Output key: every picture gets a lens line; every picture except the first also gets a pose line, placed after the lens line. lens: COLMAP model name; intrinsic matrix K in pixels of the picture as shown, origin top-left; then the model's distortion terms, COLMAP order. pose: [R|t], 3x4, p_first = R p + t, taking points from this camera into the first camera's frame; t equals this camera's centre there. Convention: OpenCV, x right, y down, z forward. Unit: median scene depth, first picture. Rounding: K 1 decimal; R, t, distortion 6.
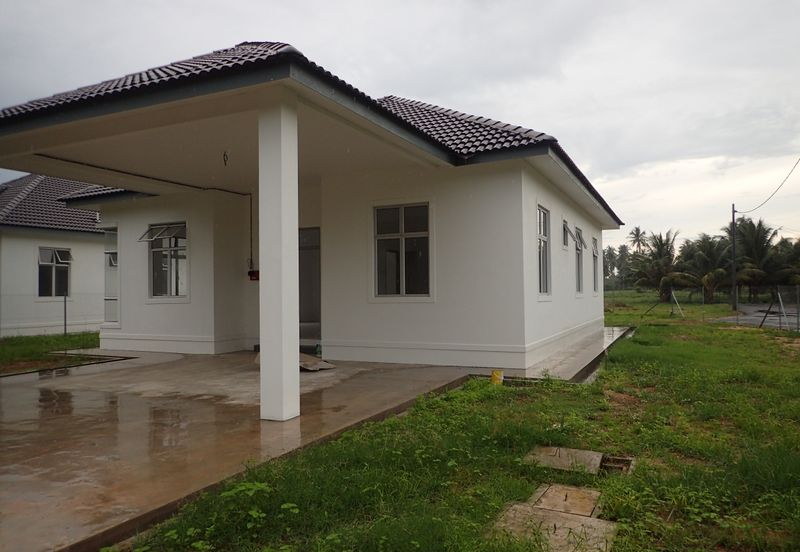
lens RADIAL K [[594.3, 0, 400.0], [0, 594.3, 276.0], [0, 0, 1]] dist [0.005342, -0.006743]
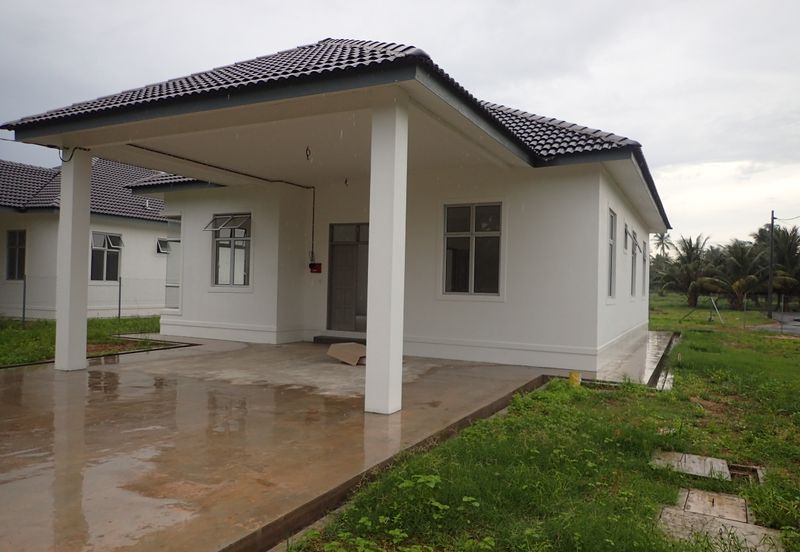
lens RADIAL K [[594.3, 0, 400.0], [0, 594.3, 276.0], [0, 0, 1]] dist [0.005342, -0.006743]
pose [[0.998989, 0.035872, -0.027103, -0.089566], [-0.035607, 0.999314, 0.010196, -0.003301], [0.027450, -0.009220, 0.999581, -0.012568]]
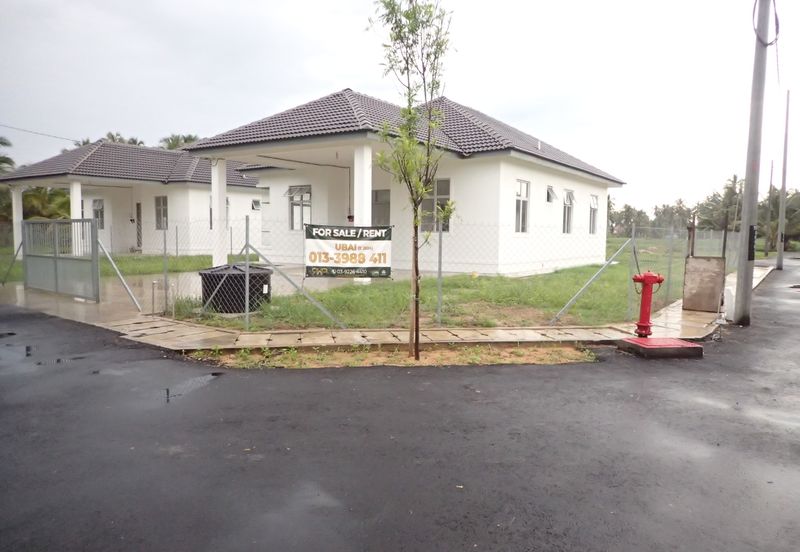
lens RADIAL K [[594.3, 0, 400.0], [0, 594.3, 276.0], [0, 0, 1]] dist [0.005342, -0.006743]
pose [[0.987759, 0.033749, -0.152292, 0.172622], [-0.019085, 0.995127, 0.096741, -0.004638], [0.154814, -0.092650, 0.983590, -0.732947]]
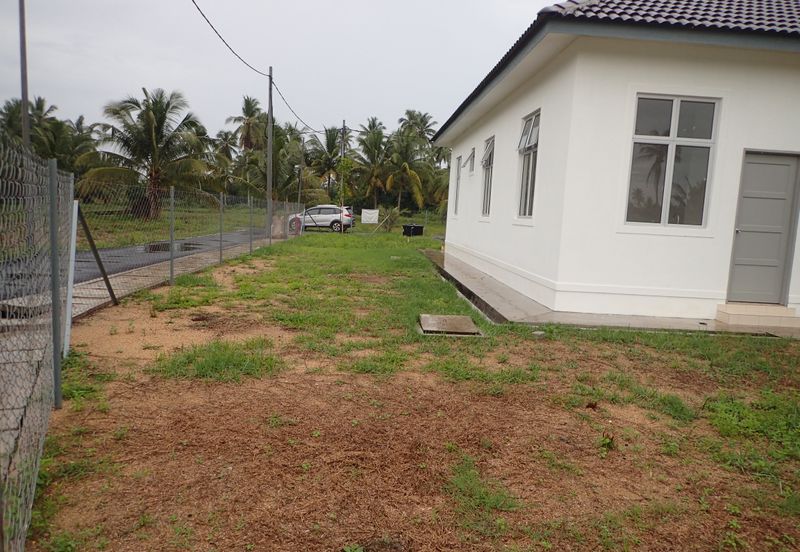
lens RADIAL K [[594.3, 0, 400.0], [0, 594.3, 276.0], [0, 0, 1]] dist [0.005342, -0.006743]
pose [[0.875589, -0.000561, 0.483057, -0.624410], [-0.077526, 0.986874, 0.141670, 0.016661], [-0.476796, -0.161494, 0.864052, 0.514335]]
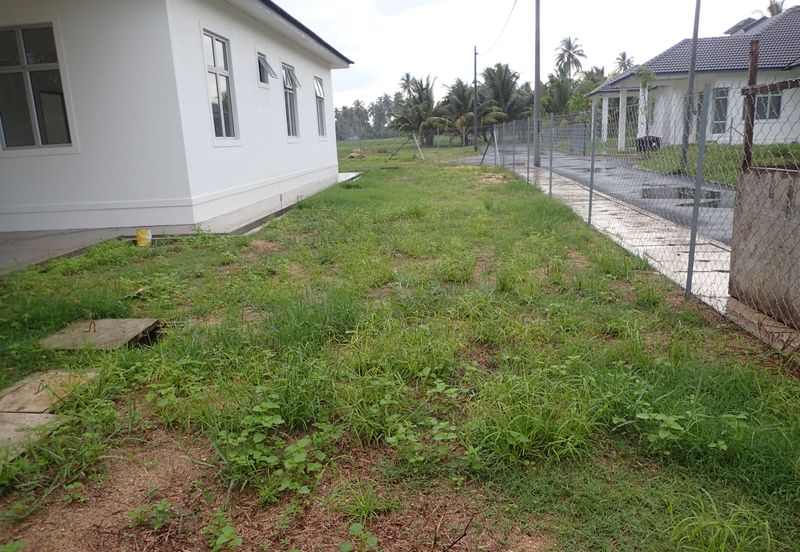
lens RADIAL K [[594.3, 0, 400.0], [0, 594.3, 276.0], [0, 0, 1]] dist [0.005342, -0.006743]
pose [[0.937010, -0.113788, 0.330248, 0.176124], [0.030103, 0.968241, 0.248200, 0.017309], [-0.348002, -0.222625, 0.910677, 0.055797]]
